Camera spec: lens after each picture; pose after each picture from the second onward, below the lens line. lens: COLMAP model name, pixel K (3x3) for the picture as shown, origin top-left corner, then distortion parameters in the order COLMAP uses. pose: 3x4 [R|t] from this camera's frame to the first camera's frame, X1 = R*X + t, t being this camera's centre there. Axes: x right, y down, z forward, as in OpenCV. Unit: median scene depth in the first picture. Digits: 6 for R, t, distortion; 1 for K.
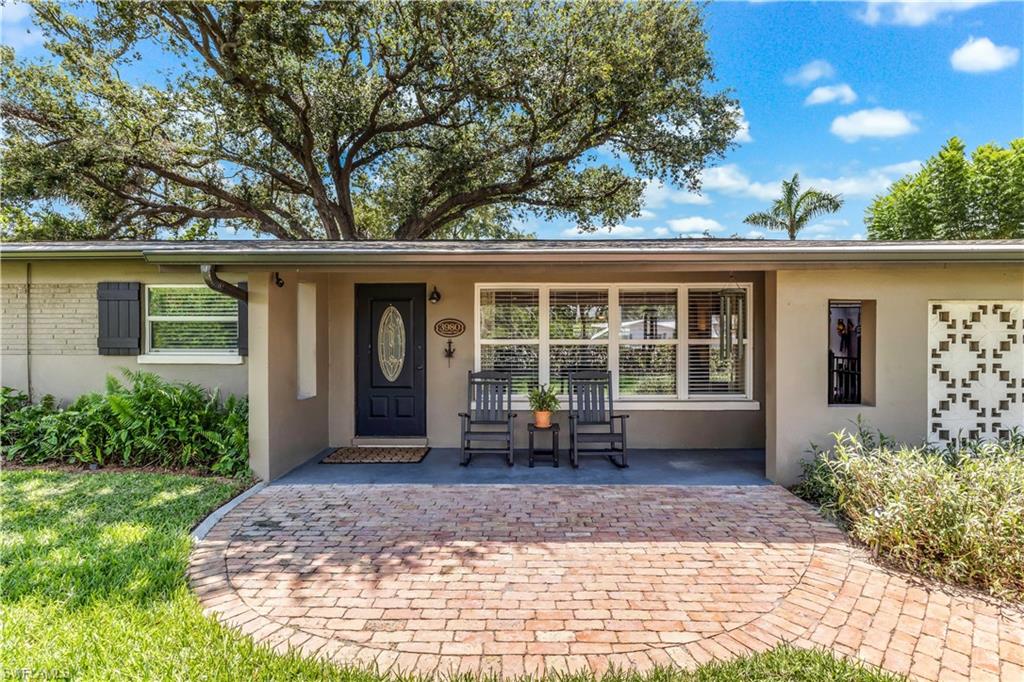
lens RADIAL K [[480.5, 0, 509.1], [0, 480.5, 341.8], [0, 0, 1]] dist [0.011566, 0.000029]
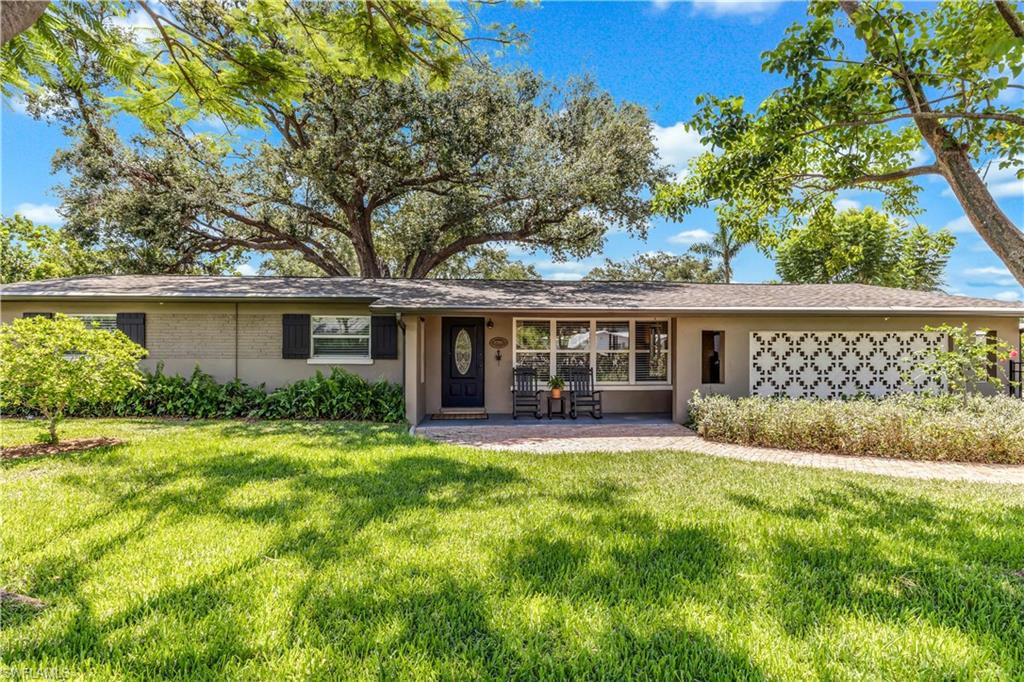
lens RADIAL K [[480.5, 0, 519.3], [0, 480.5, 343.1], [0, 0, 1]] dist [0.011566, 0.000029]
pose [[0.995153, 0.003522, 0.098275, -0.217249], [-0.001982, 0.999874, -0.015762, -0.001673], [-0.098318, 0.015491, 0.995034, -0.693864]]
